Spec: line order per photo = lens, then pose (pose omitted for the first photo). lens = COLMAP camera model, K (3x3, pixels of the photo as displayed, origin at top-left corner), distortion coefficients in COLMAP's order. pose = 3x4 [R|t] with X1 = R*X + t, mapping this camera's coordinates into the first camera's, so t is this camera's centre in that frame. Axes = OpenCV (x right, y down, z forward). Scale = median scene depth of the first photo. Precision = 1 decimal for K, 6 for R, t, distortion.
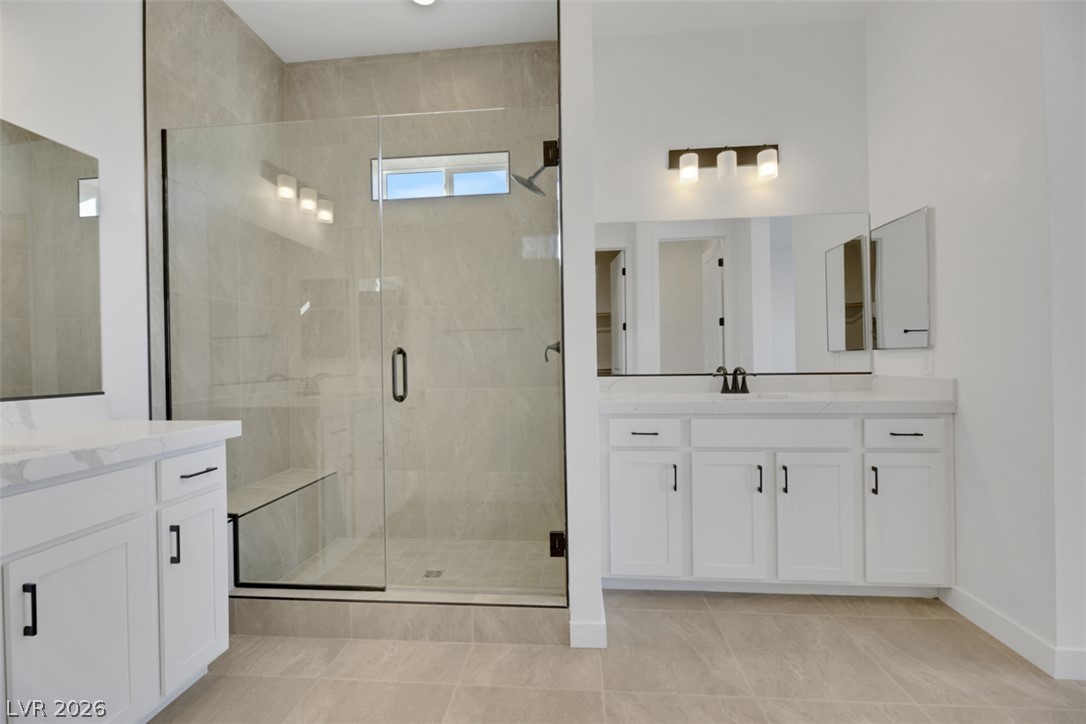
lens RADIAL K [[440.1, 0, 542.0], [0, 440.1, 362.3], [0, 0, 1]] dist [0.004384, 0.000441]
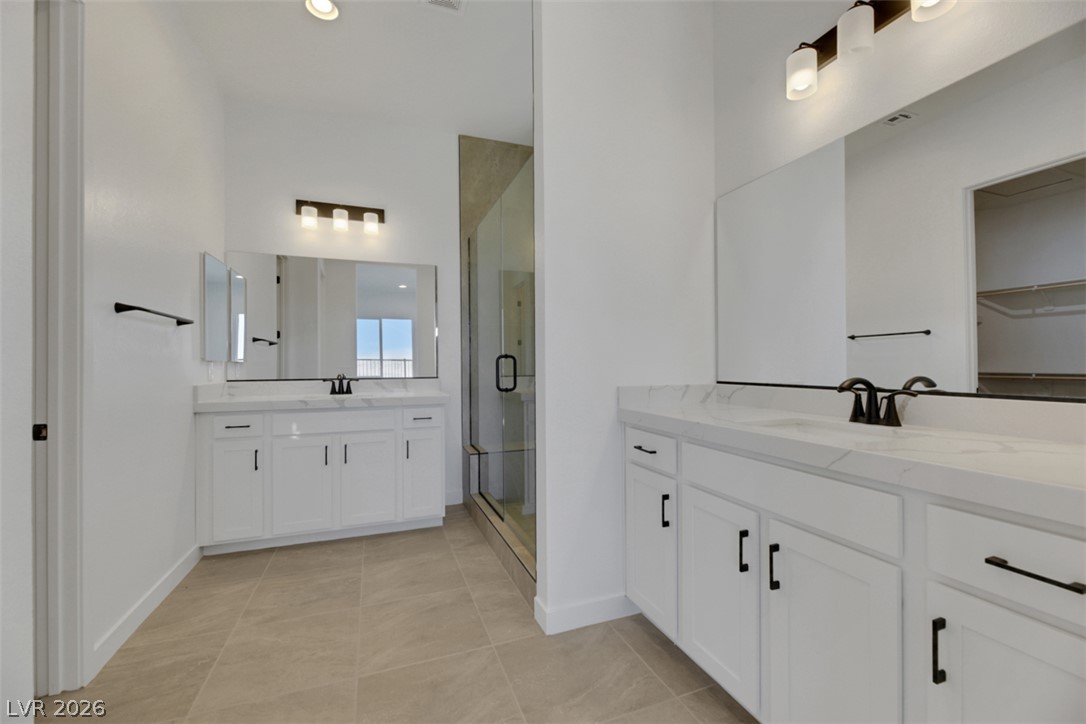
lens RADIAL K [[440.1, 0, 541.3], [0, 440.1, 360.5], [0, 0, 1]] dist [0.004384, 0.000441]
pose [[0.442212, 0.004918, -0.896897, 1.336299], [0.002449, 0.999975, 0.006690, -0.028145], [0.896907, -0.005155, 0.442189, 0.636696]]
